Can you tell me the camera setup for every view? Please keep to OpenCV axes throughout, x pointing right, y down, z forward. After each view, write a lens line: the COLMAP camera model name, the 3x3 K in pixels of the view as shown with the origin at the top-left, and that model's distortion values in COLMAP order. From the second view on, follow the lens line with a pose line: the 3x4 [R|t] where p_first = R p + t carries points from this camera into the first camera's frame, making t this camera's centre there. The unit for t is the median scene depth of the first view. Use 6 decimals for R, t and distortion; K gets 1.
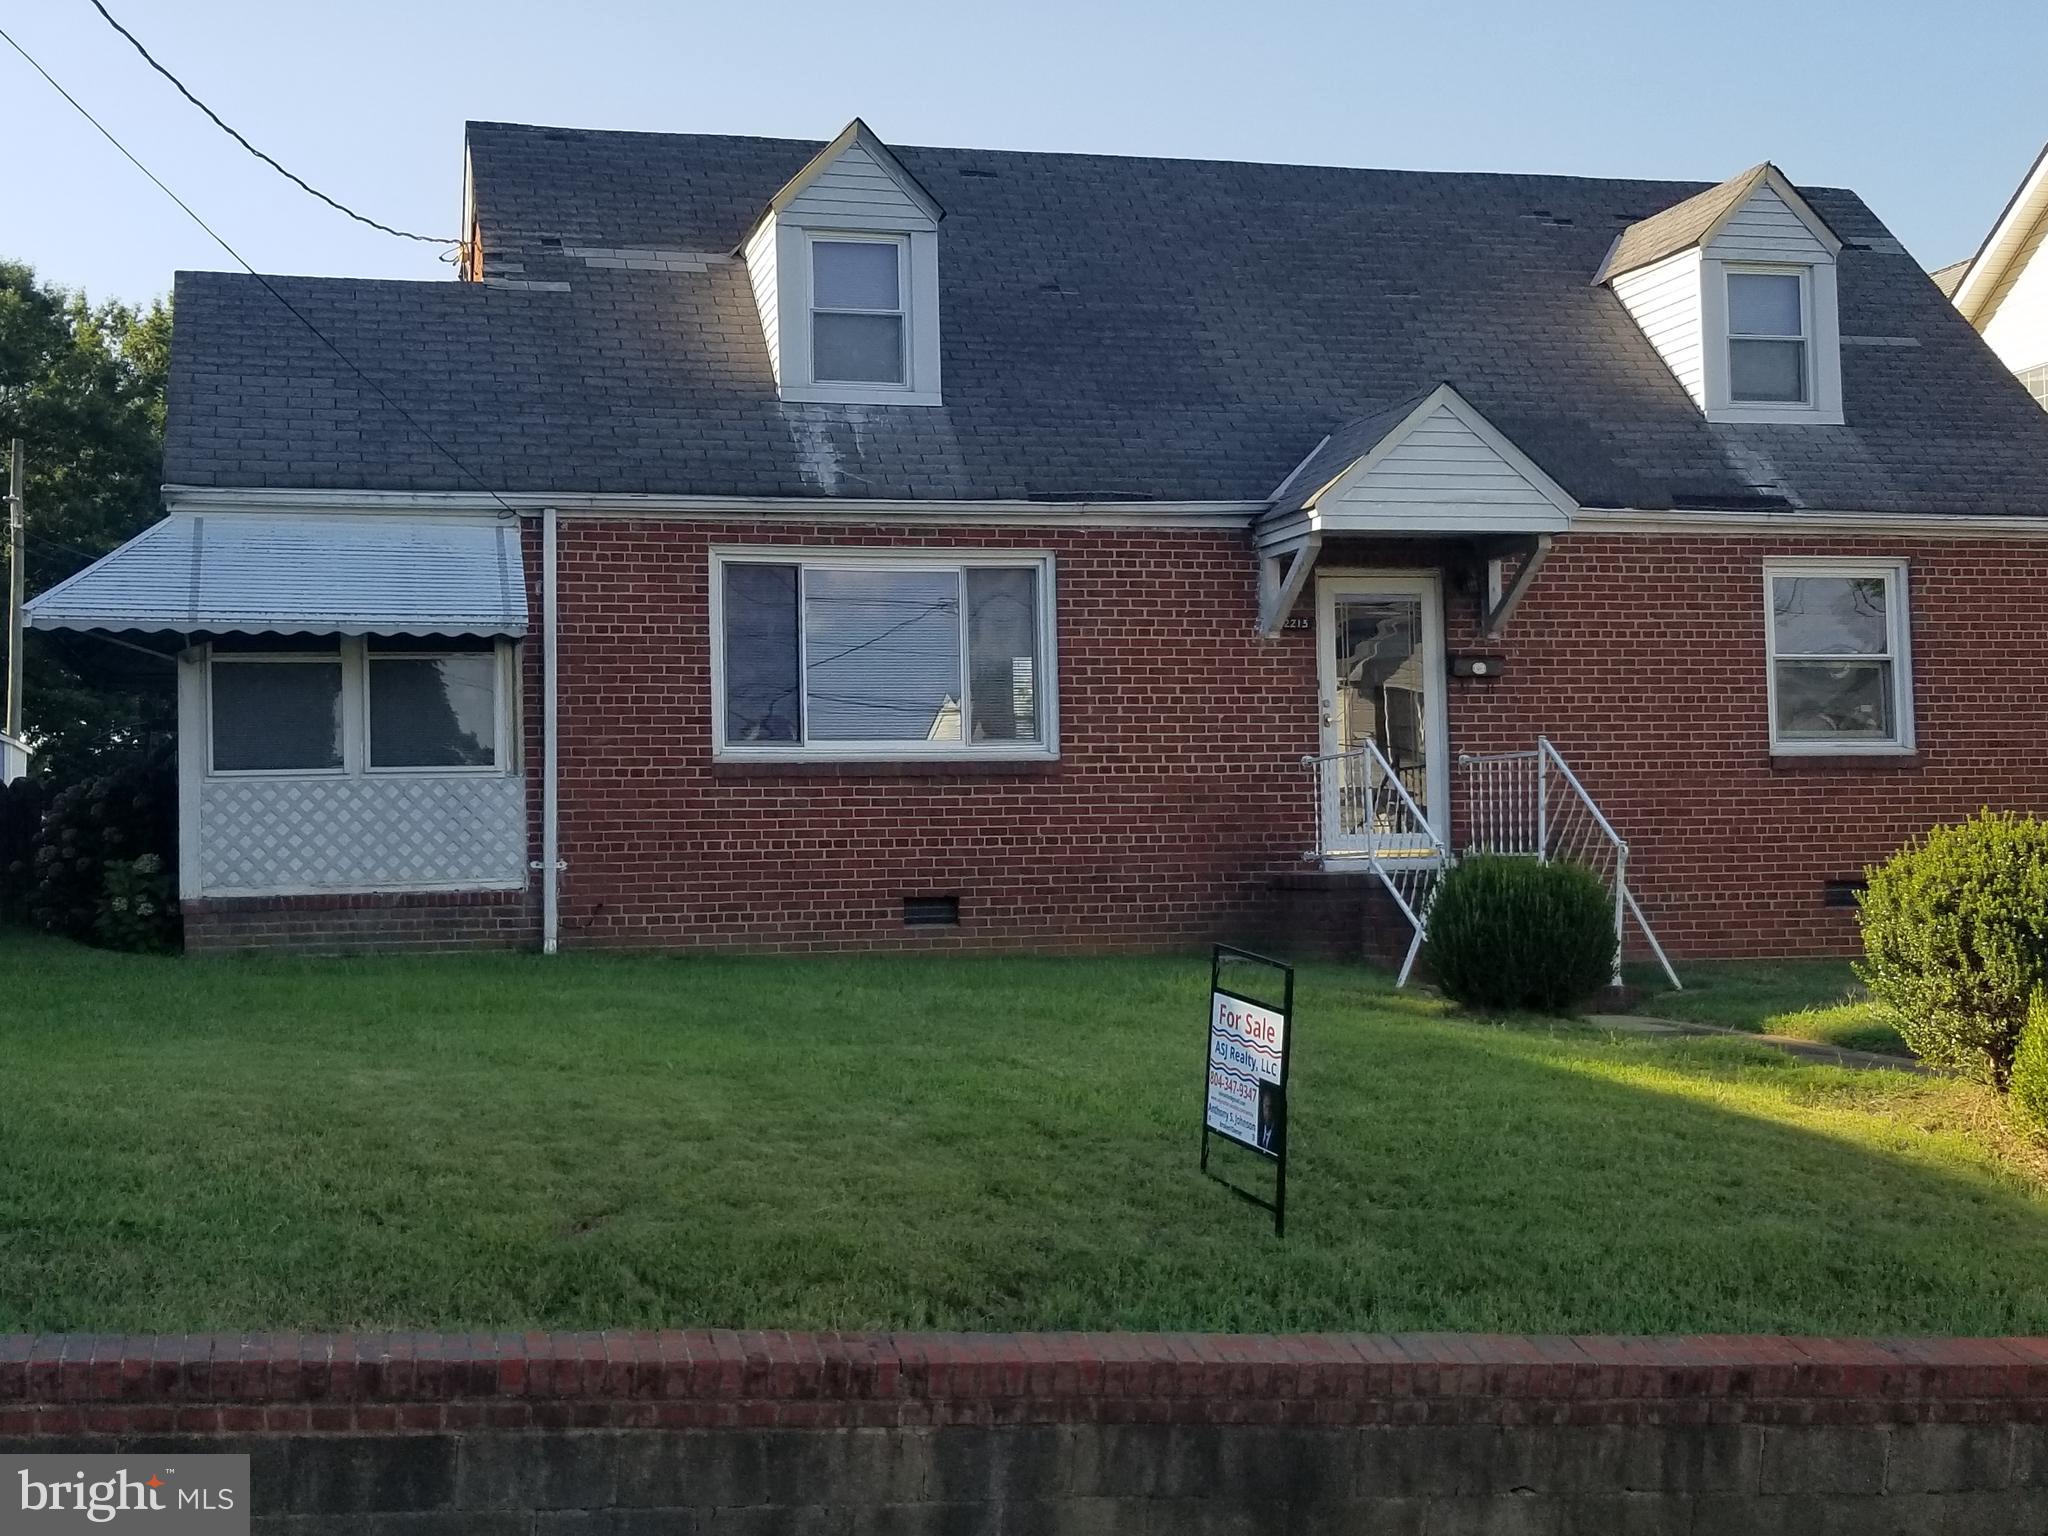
lens RADIAL K [[2746.9, 0, 972.0], [0, 2746.9, 680.0], [0, 0, 1]] dist [0.119016, -0.110498]
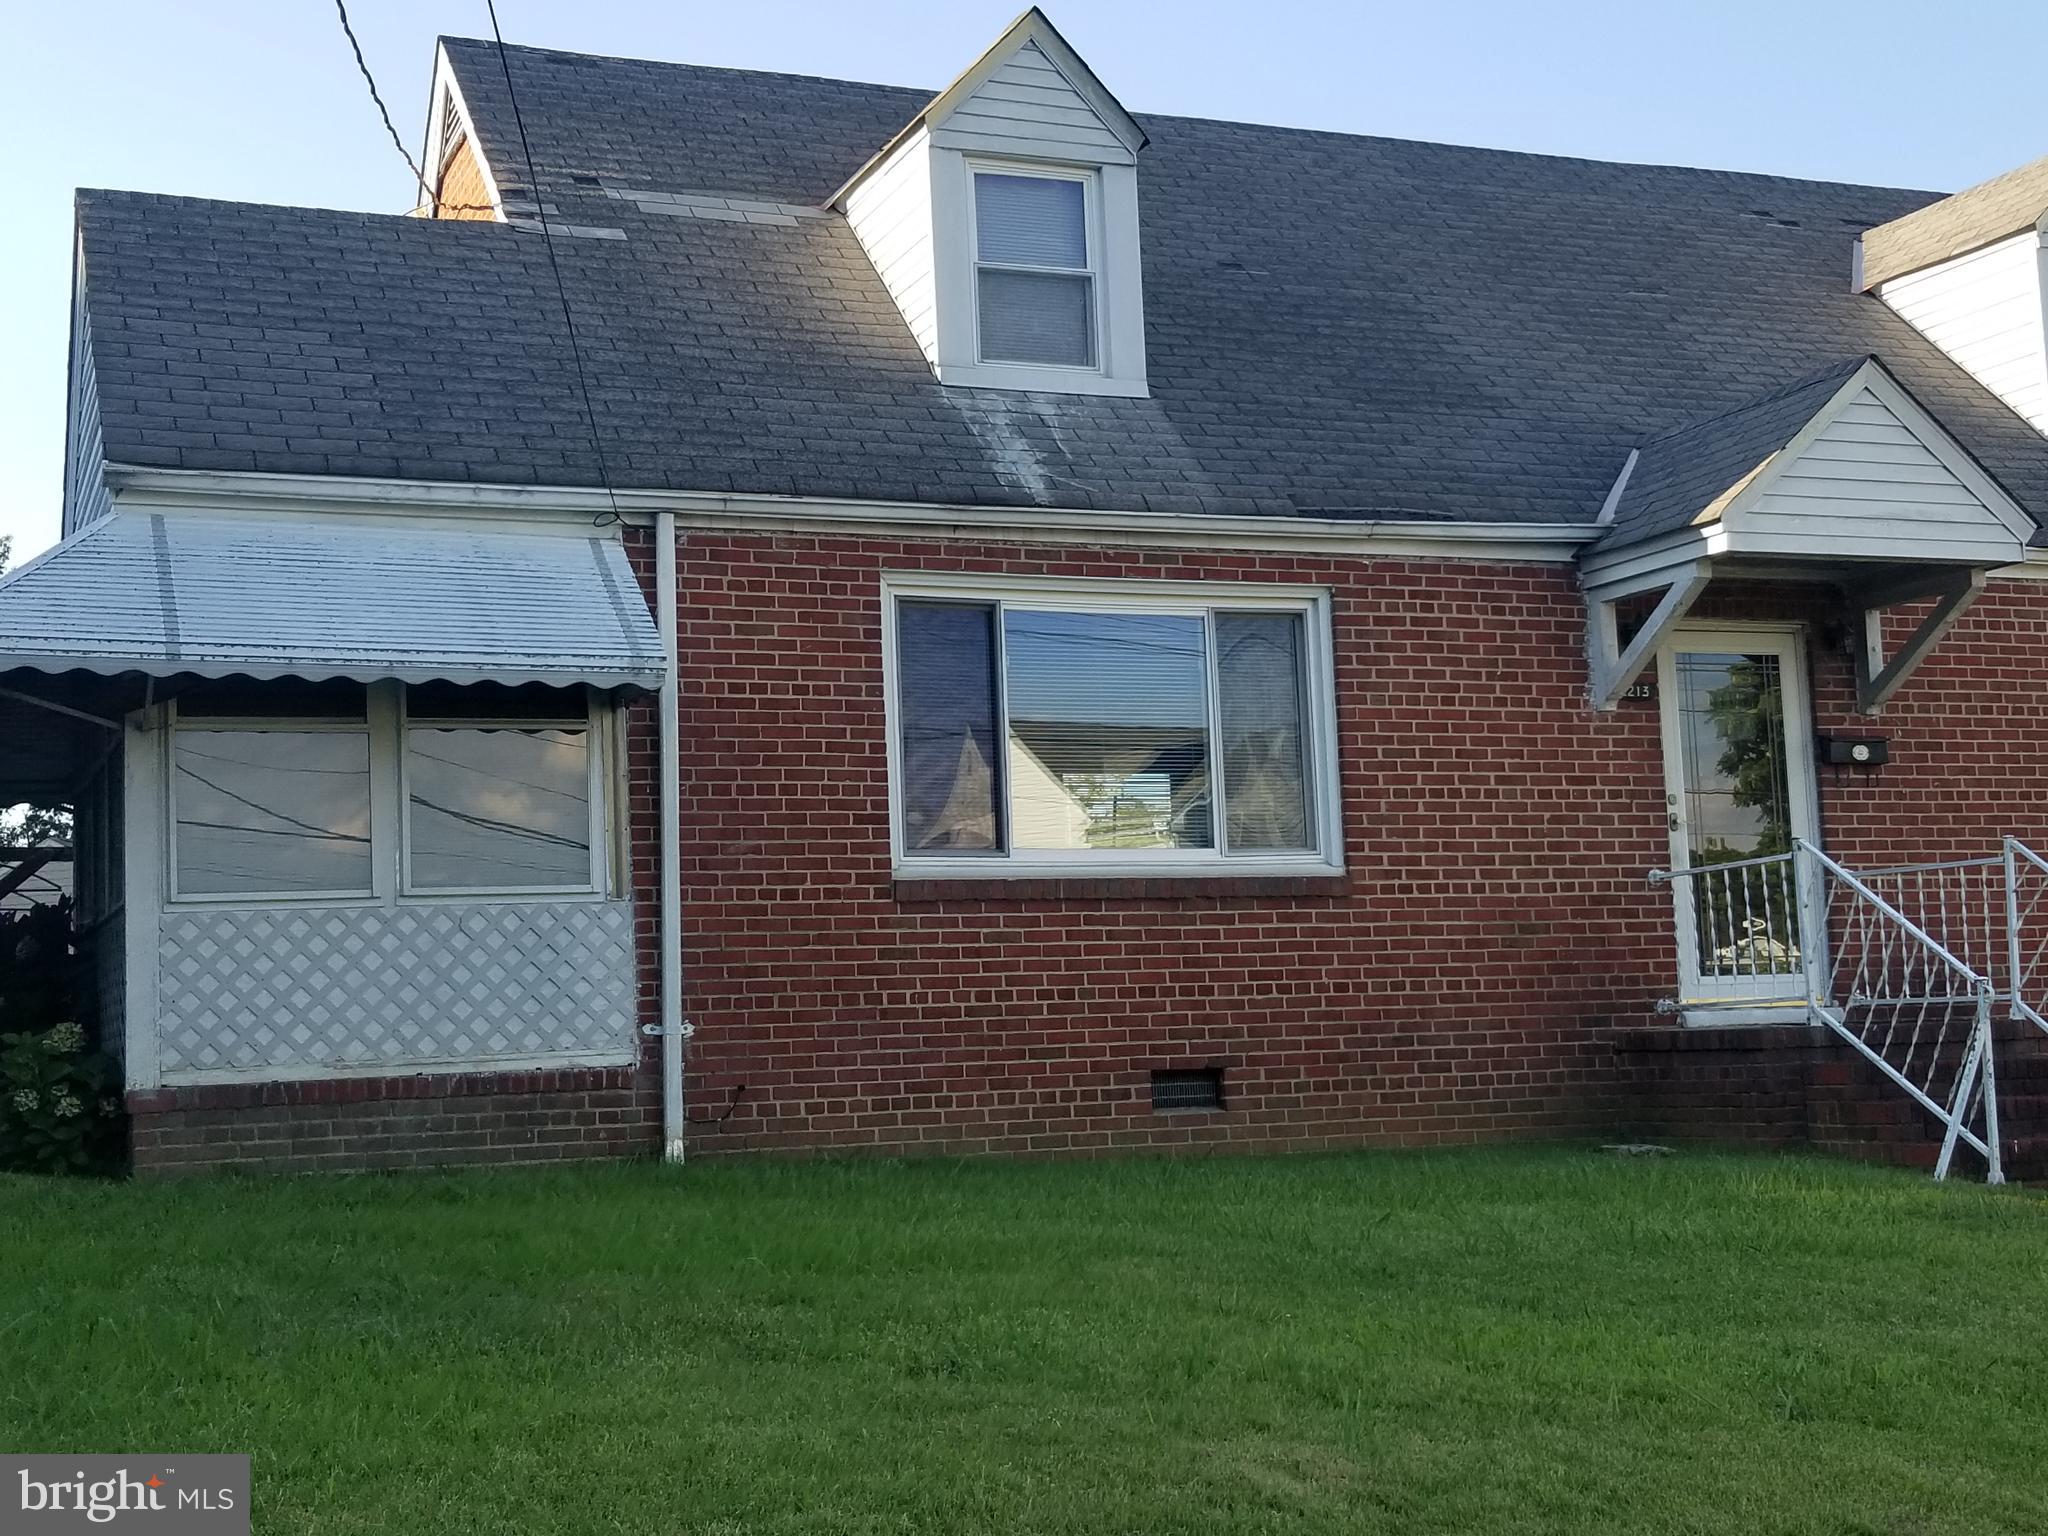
lens RADIAL K [[2597.3, 0, 876.1], [0, 2597.3, 740.1], [0, 0, 1]] dist [0.123598, -0.198535]
pose [[0.989380, -0.000904, 0.145348, -0.190165], [0.009785, 0.998127, -0.060395, 0.033817], [-0.145021, 0.061176, 0.987536, 0.338915]]
